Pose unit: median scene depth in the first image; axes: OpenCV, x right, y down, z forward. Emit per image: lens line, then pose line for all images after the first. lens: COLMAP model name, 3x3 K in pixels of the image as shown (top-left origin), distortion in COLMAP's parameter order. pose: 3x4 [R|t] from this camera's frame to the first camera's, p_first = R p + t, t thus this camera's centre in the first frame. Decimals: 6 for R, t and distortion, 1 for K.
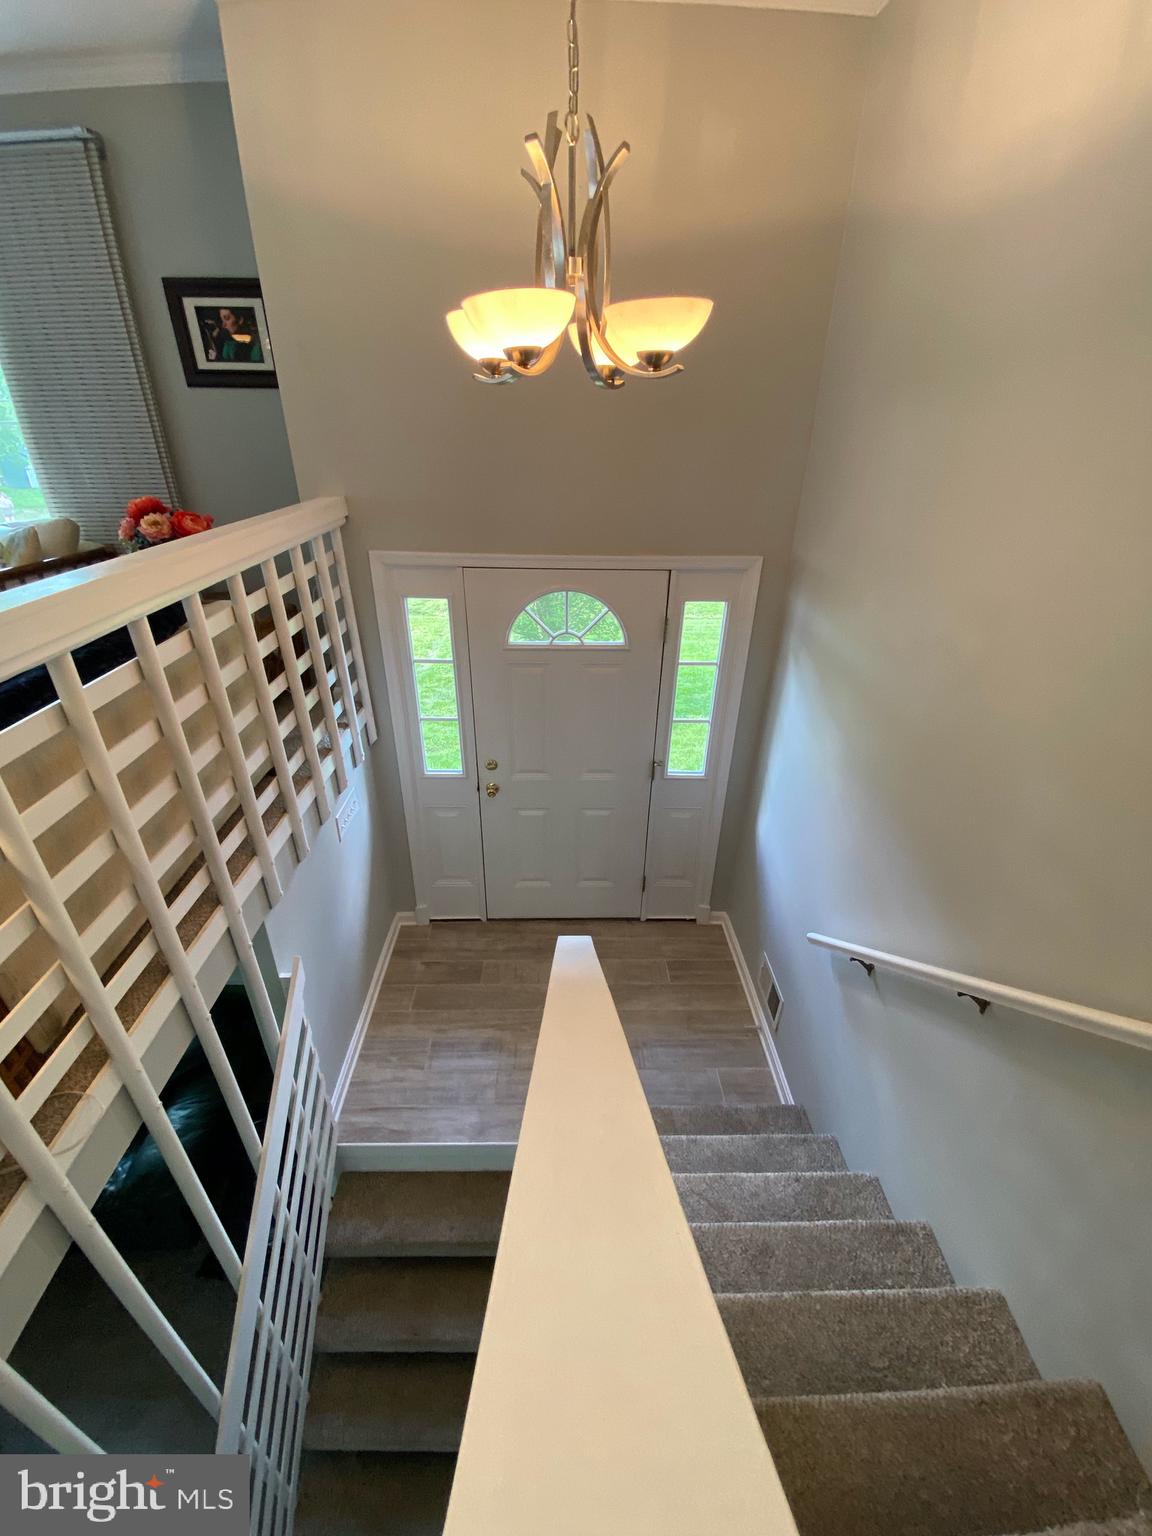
lens RADIAL K [[625.5, 0, 576.0], [0, 625.5, 768.0], [0, 0, 1]] dist [0.024856, -0.021563]
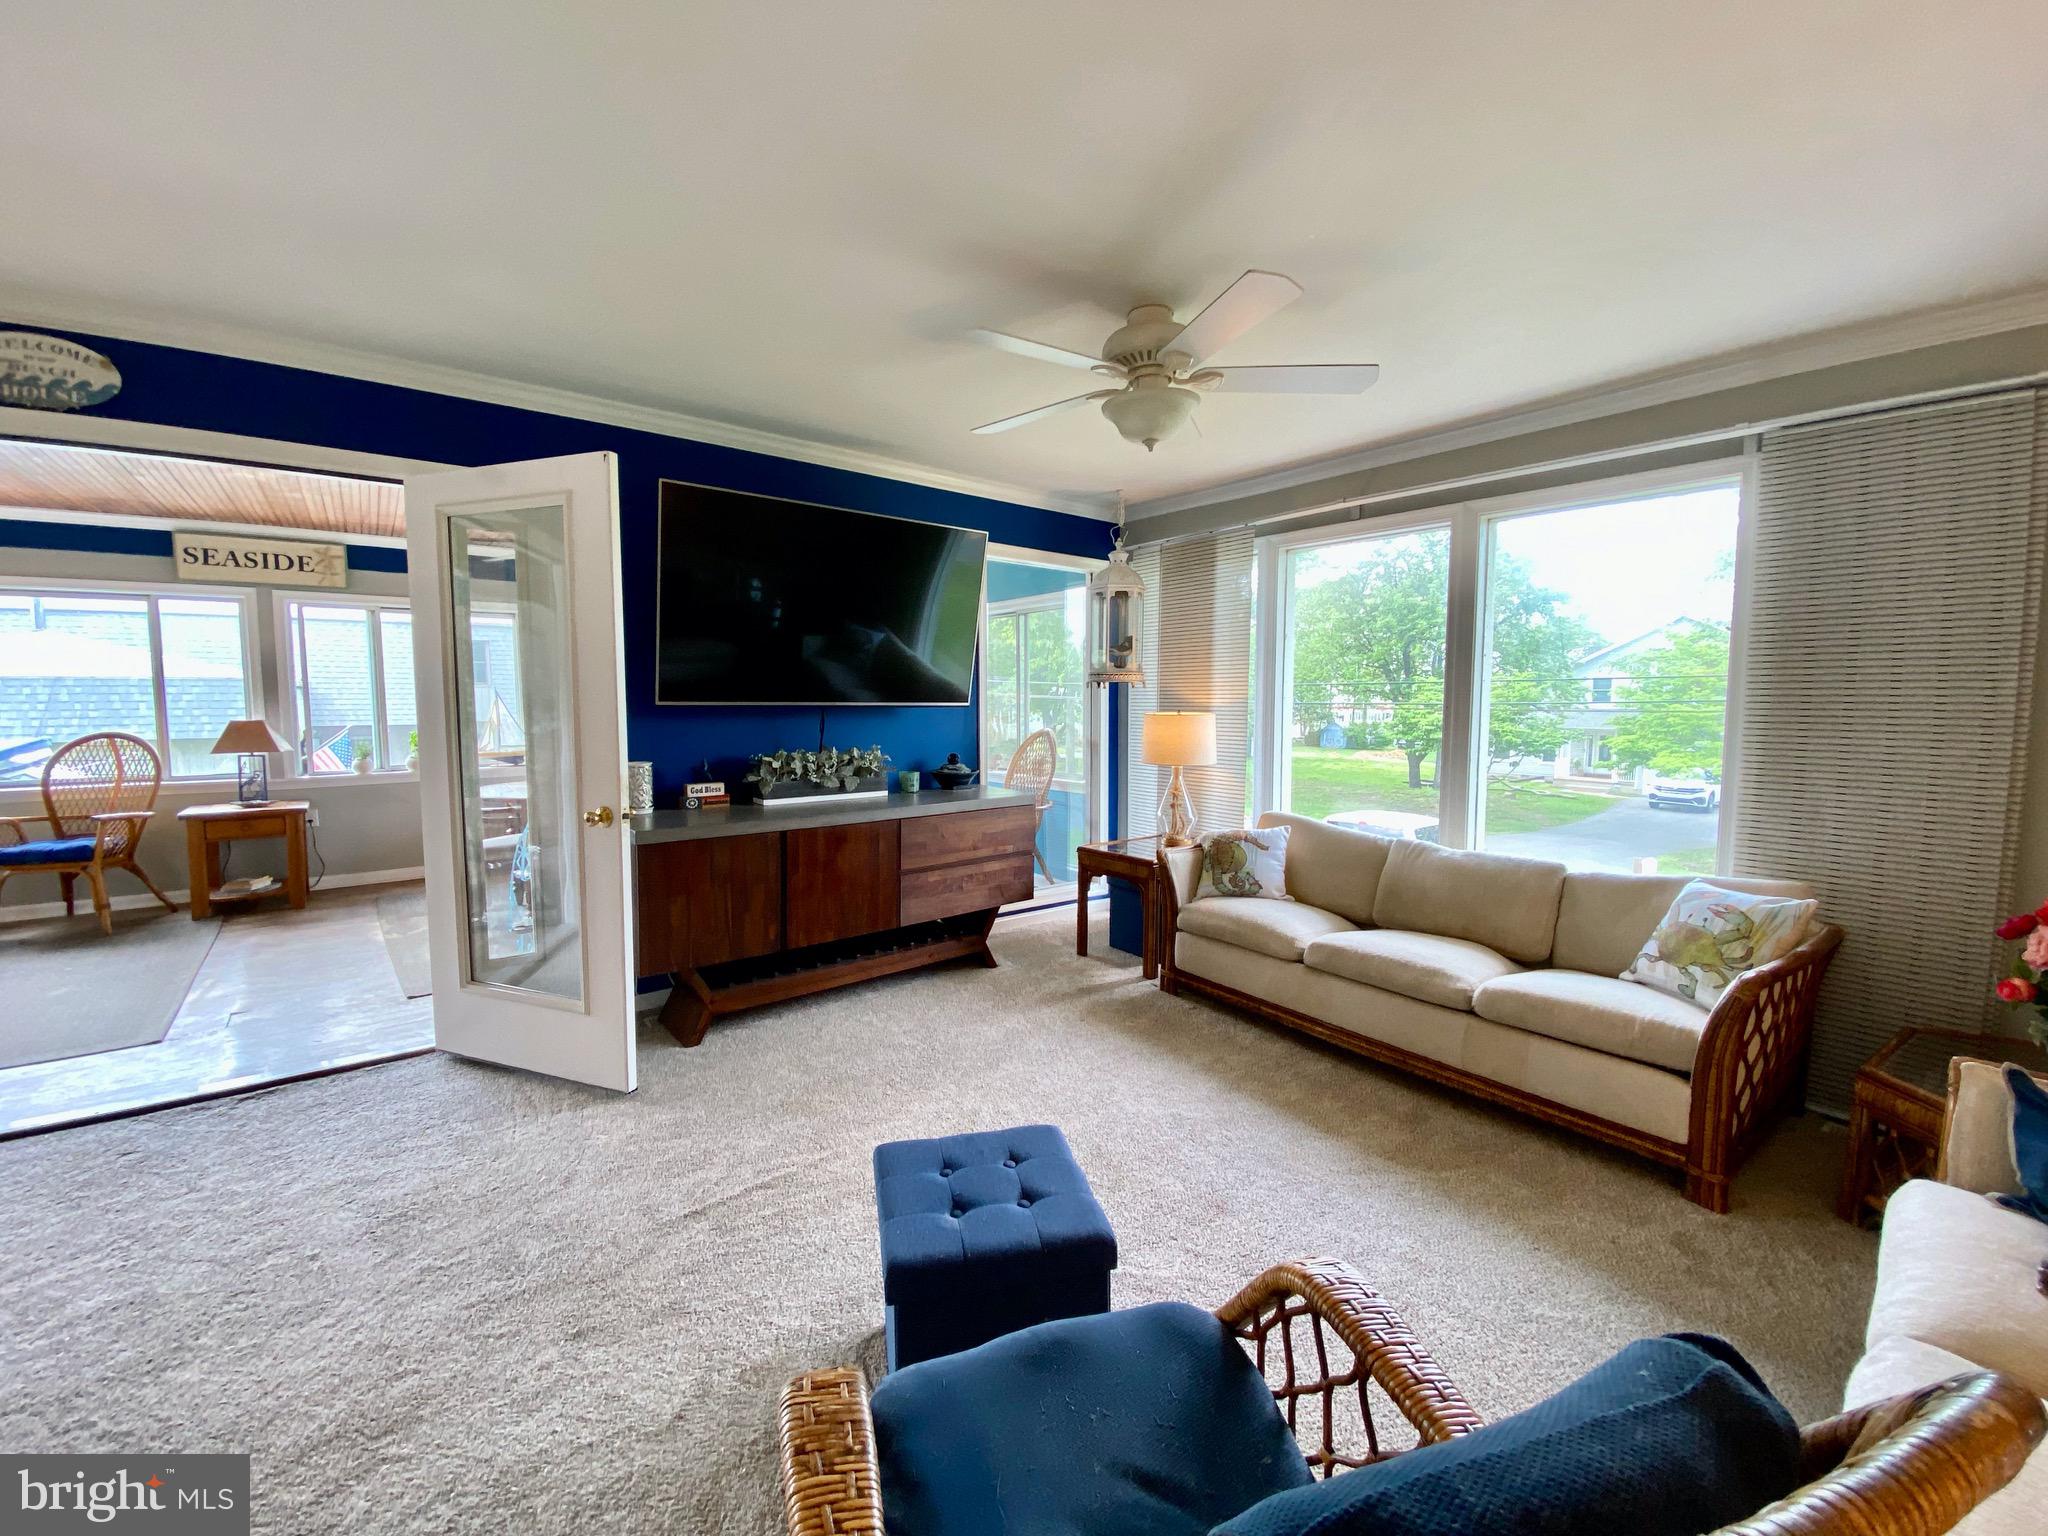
lens RADIAL K [[834.0, 0, 1011.8], [0, 834.0, 769.9], [0, 0, 1]] dist [0.024856, -0.021563]
pose [[0.599227, 0.057189, -0.798534, -0.648096], [-0.371182, 0.903606, -0.213825, -0.010933], [0.709331, 0.424531, 0.562692, -0.135992]]
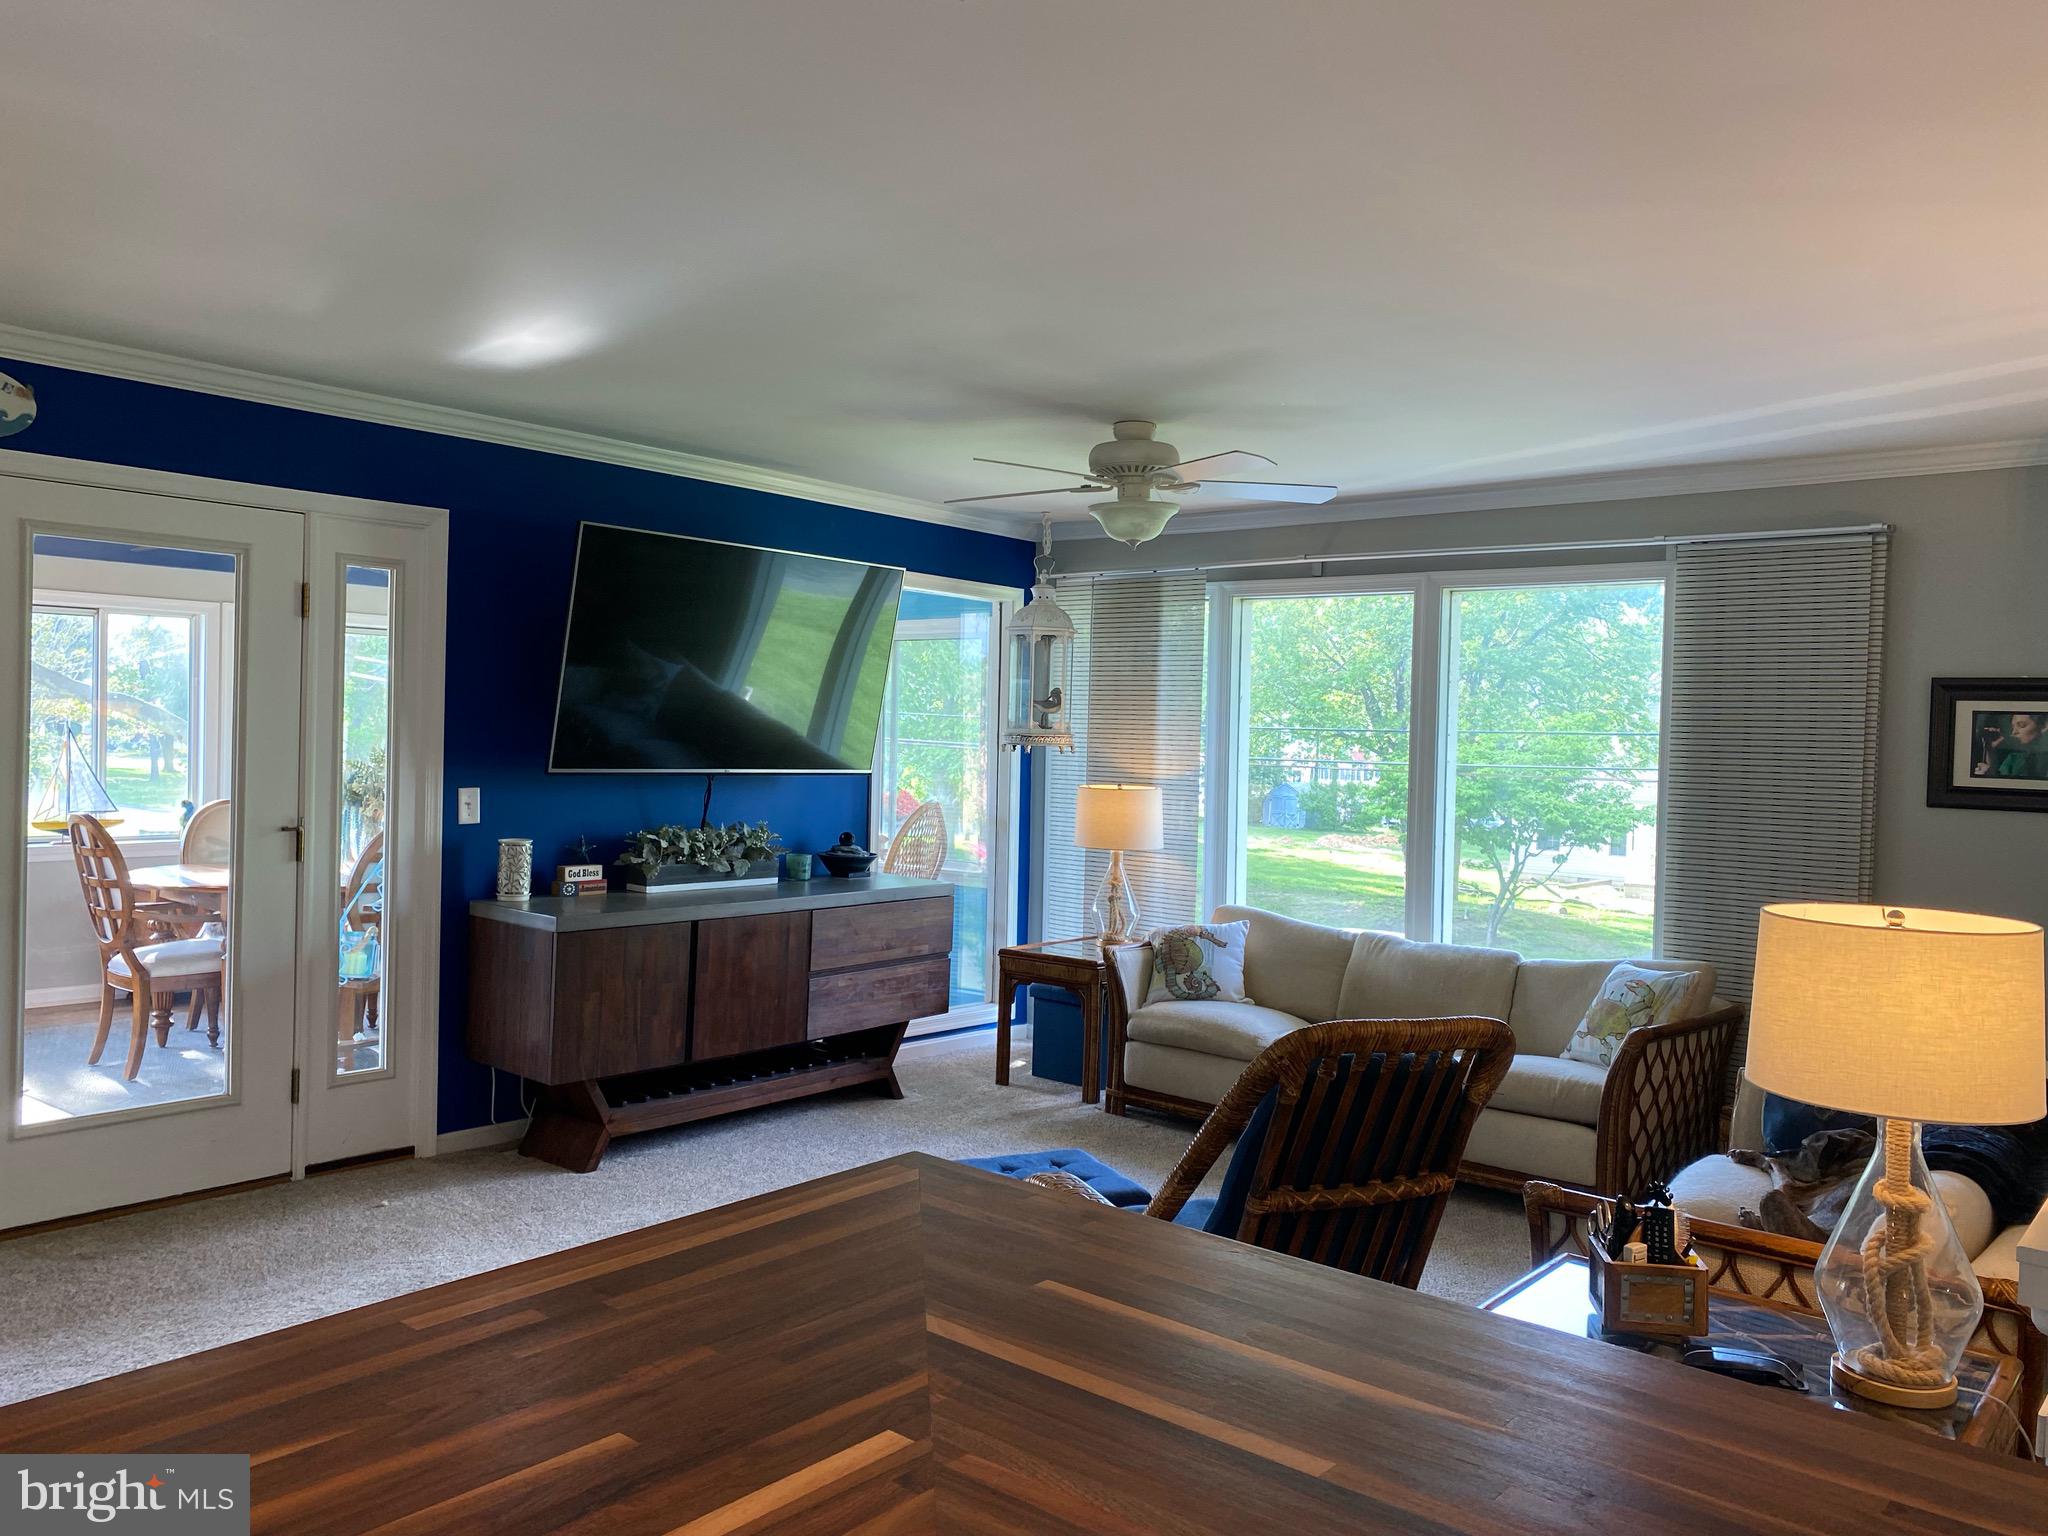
lens RADIAL K [[1553.3, 0, 1024.0], [0, 1553.3, 768.0], [0, 0, 1]] dist [0.044650, -0.053686]
pose [[0.746096, 0.021909, -0.665478, -0.222316], [-0.328401, 0.881545, -0.339162, 0.282132], [0.579218, 0.471591, 0.664912, -0.780020]]
